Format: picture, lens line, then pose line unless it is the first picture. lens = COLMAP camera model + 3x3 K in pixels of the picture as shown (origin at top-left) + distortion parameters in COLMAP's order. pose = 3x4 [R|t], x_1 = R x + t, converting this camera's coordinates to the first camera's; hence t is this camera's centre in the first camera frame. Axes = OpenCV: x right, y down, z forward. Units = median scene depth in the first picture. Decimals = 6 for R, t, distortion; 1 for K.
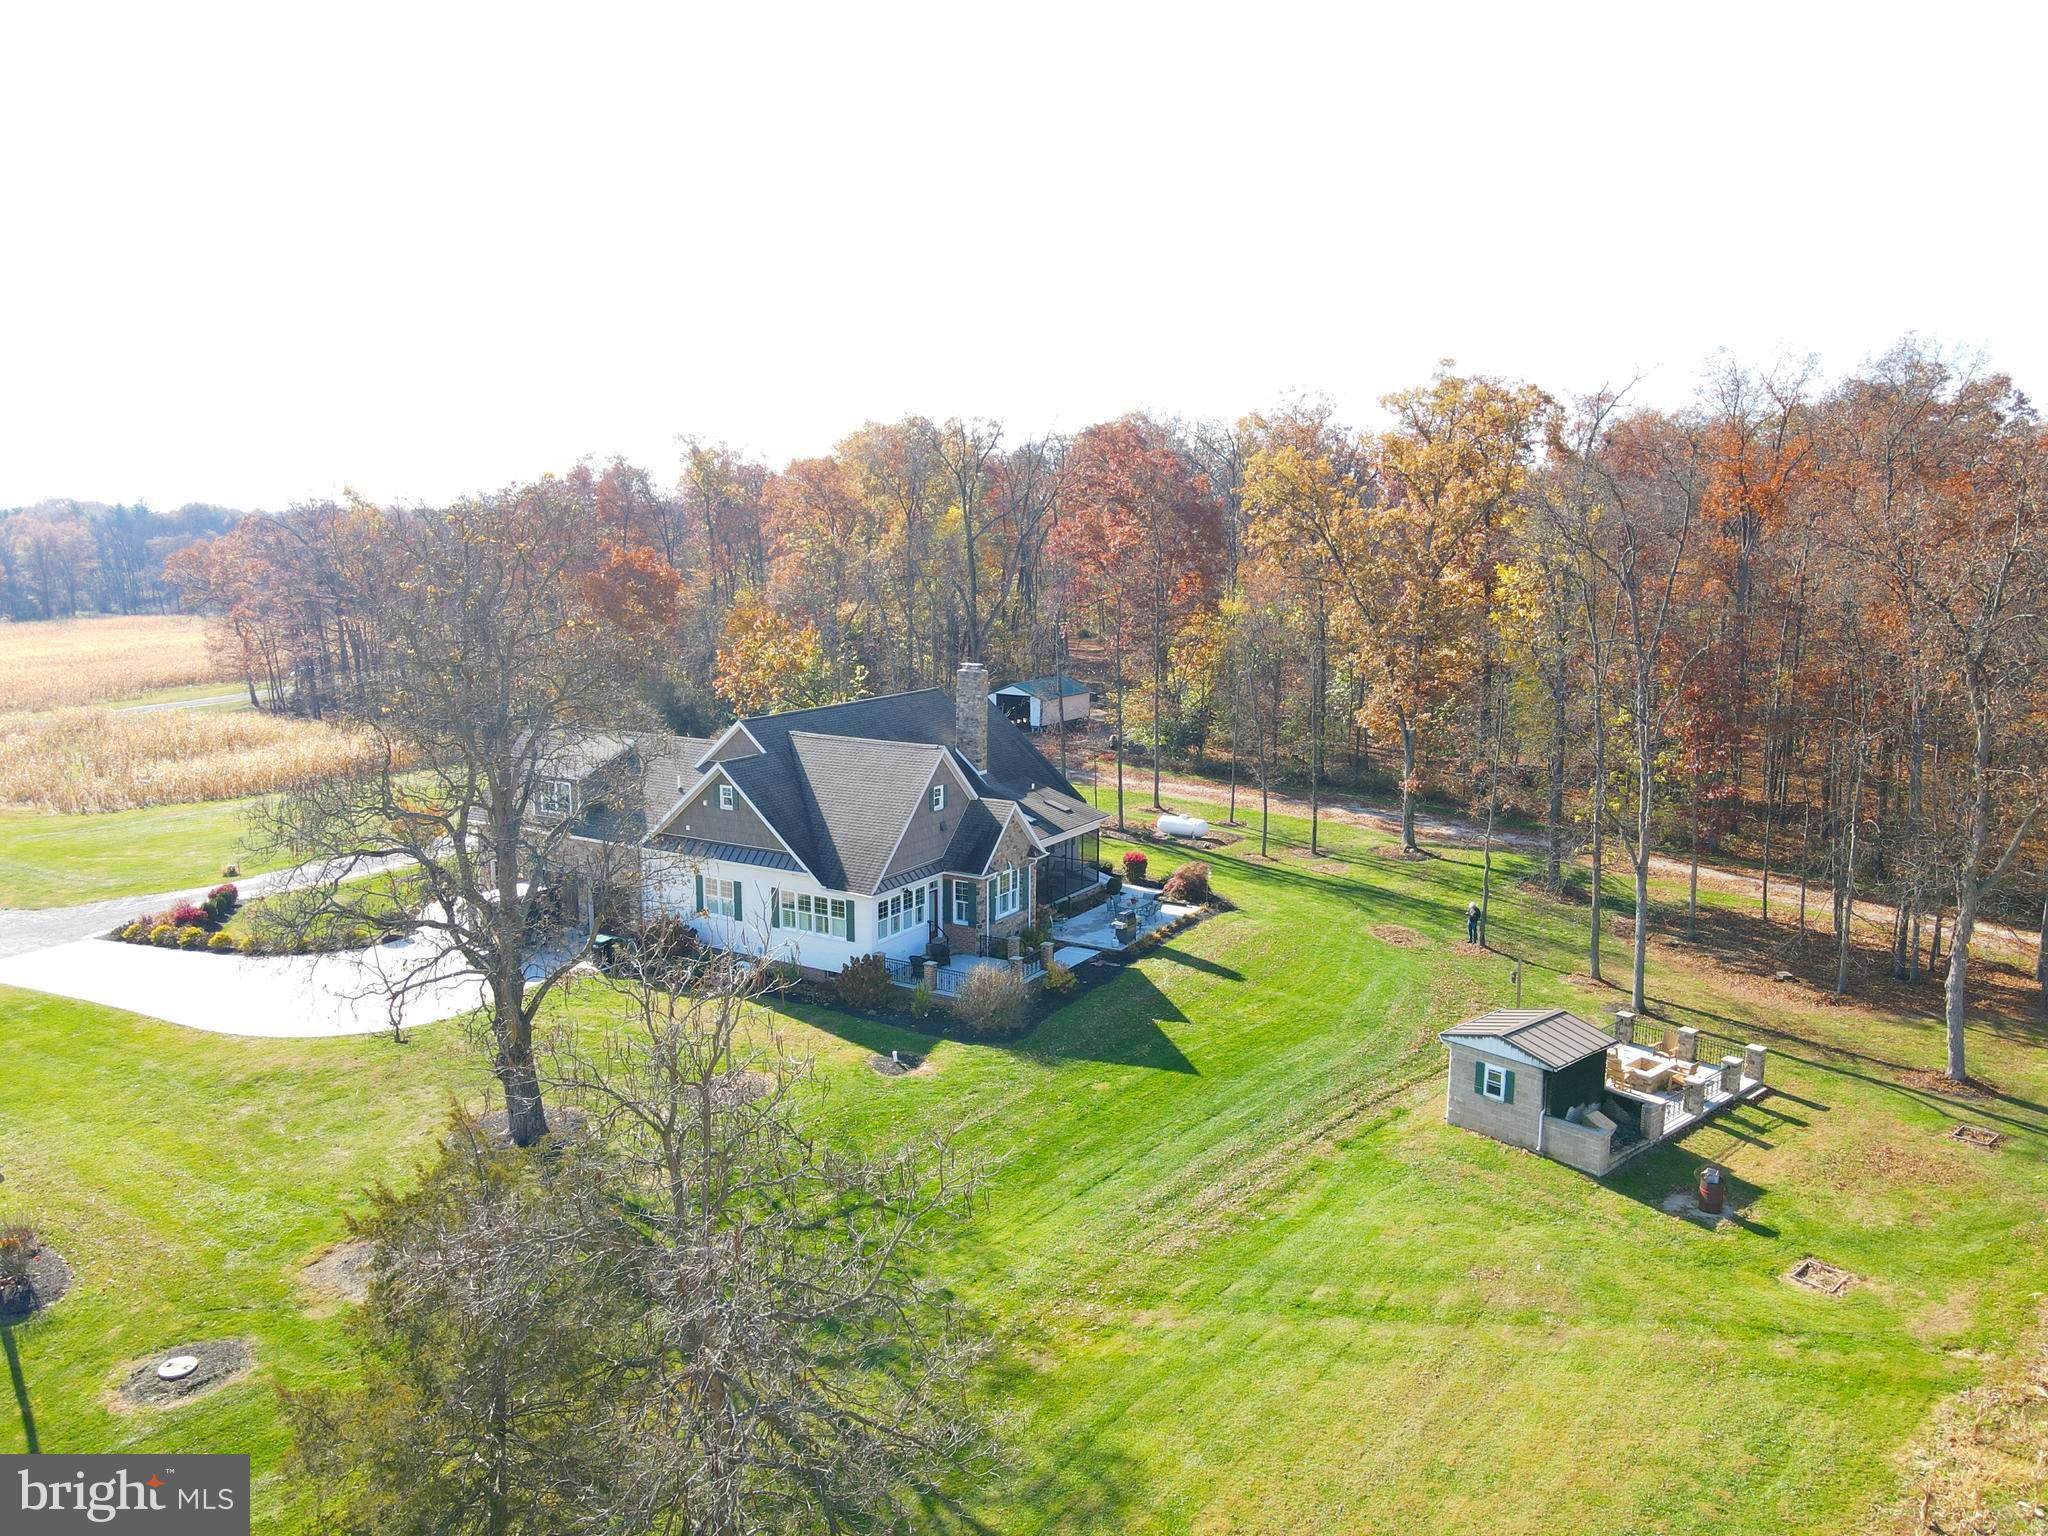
lens RADIAL K [[1513.3, 0, 1018.8], [0, 1513.3, 761.6], [0, 0, 1]] dist [-0.008112, 0.043067]
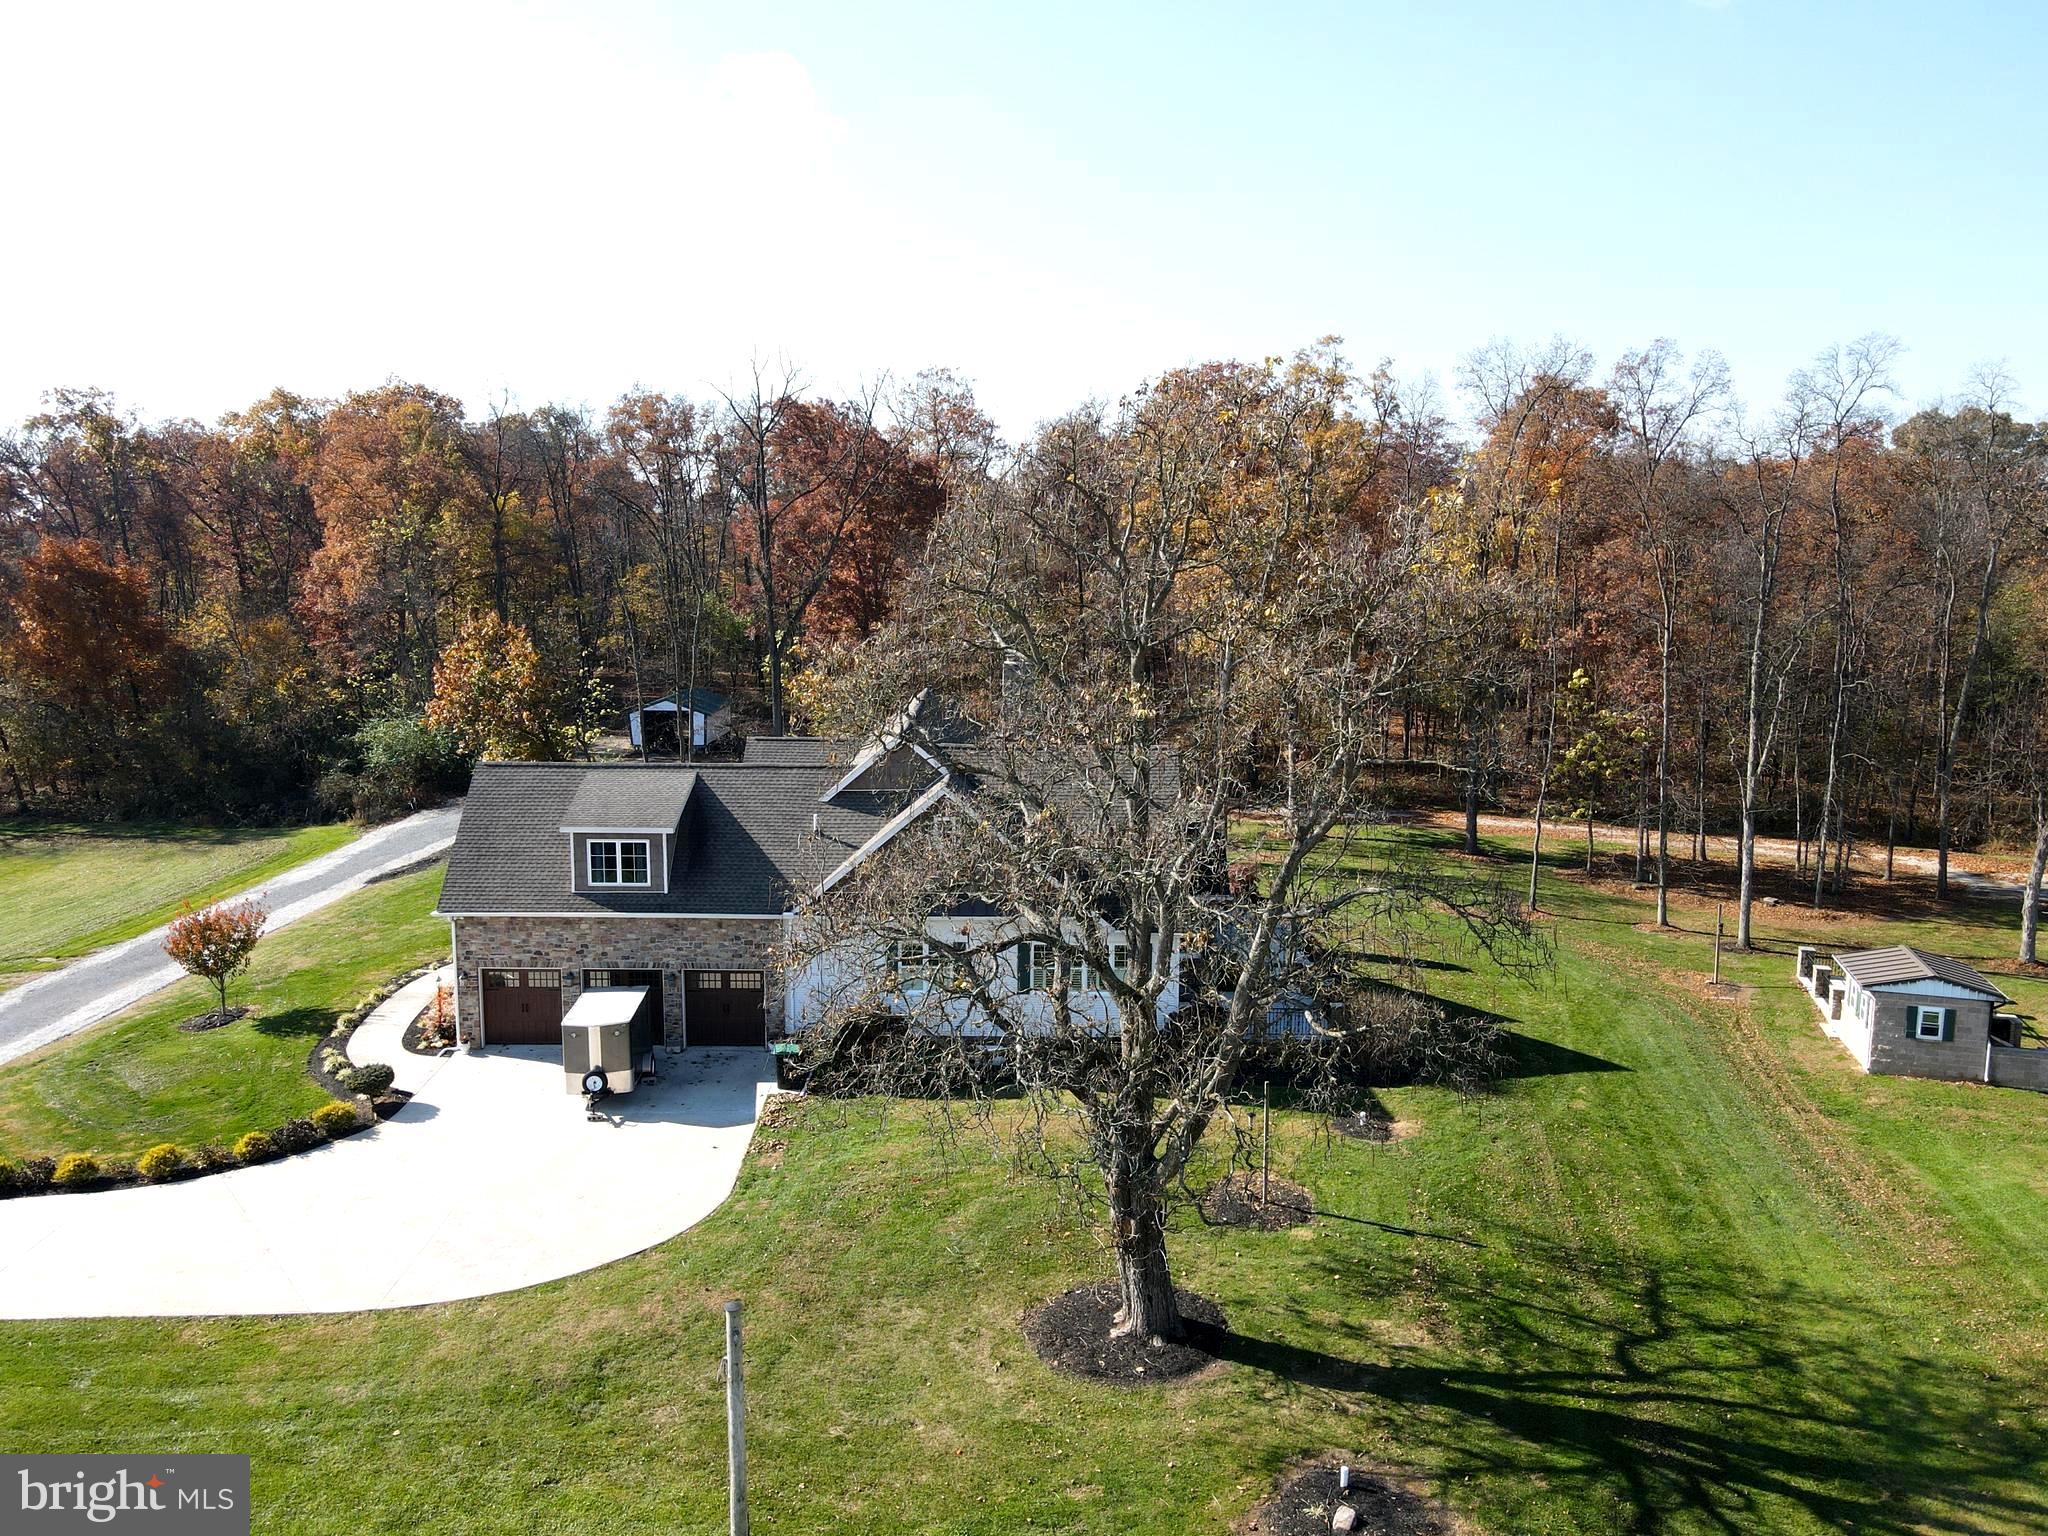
lens RADIAL K [[1519.5, 0, 1008.8], [0, 1519.5, 752.1], [0, 0, 1]] dist [0.019461, 0.008513]
pose [[0.858274, -0.074678, 0.507730, -0.560852], [0.082708, 0.996551, 0.006763, -0.021358], [-0.506484, 0.036189, 0.861490, 0.325288]]
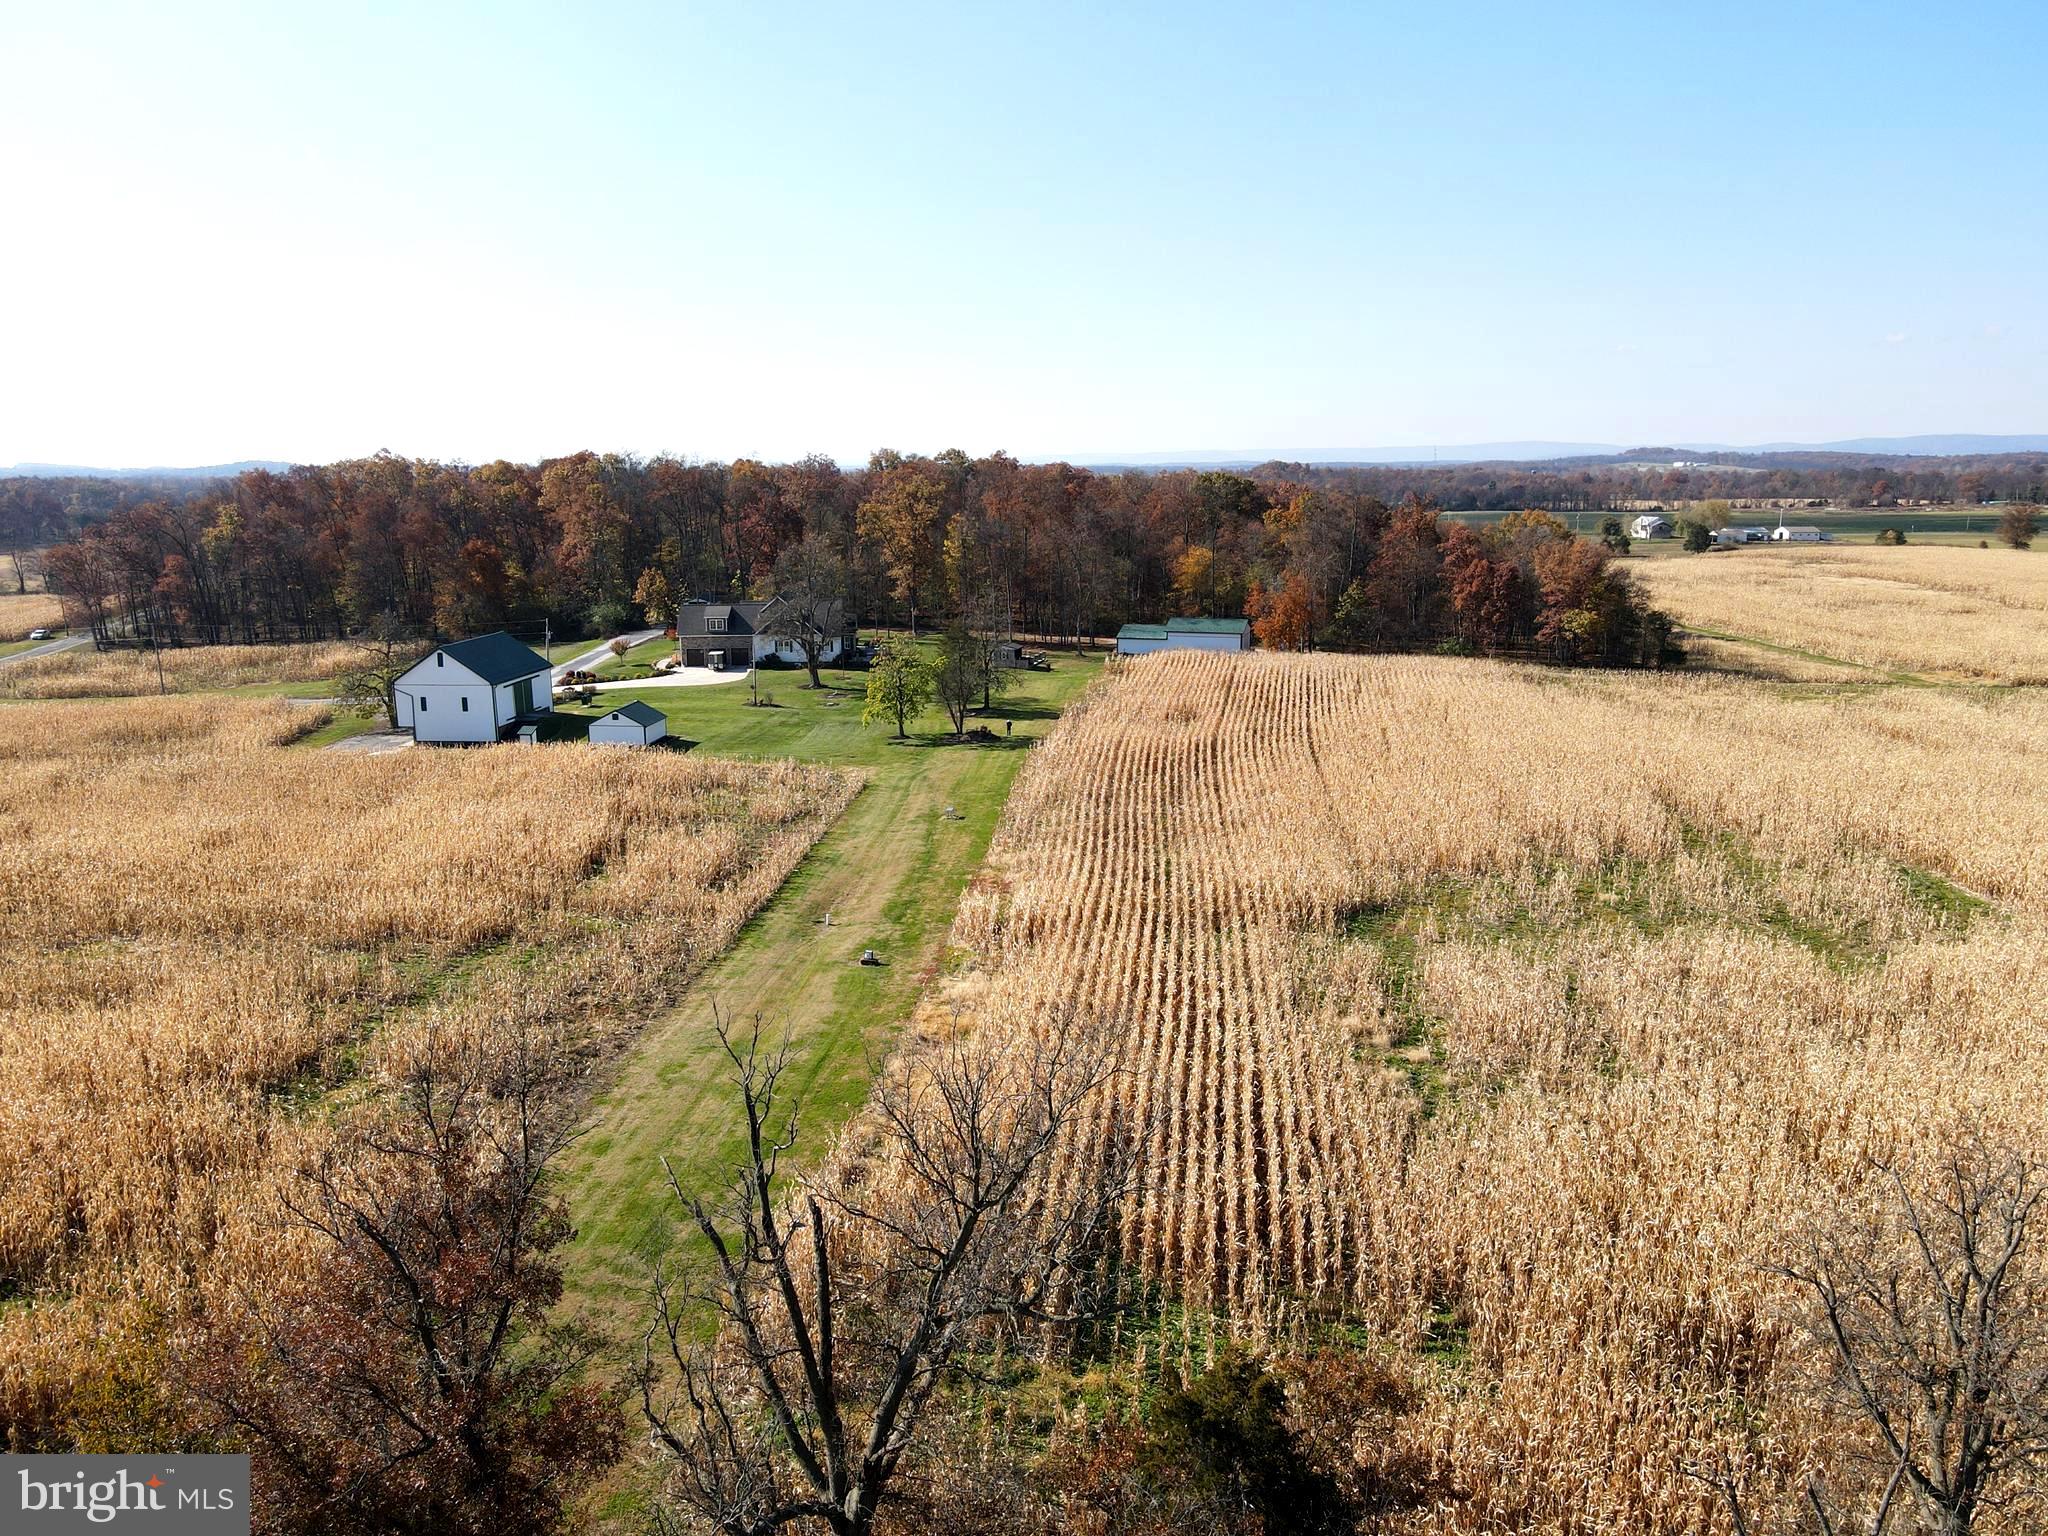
lens RADIAL K [[1513.3, 0, 1018.8], [0, 1513.3, 761.6], [0, 0, 1]] dist [-0.008112, 0.043067]
pose [[0.828007, -0.123697, 0.546903, -1.742613], [0.102184, 0.992318, 0.069733, 0.167799], [-0.551328, -0.001855, 0.834287, -2.276040]]
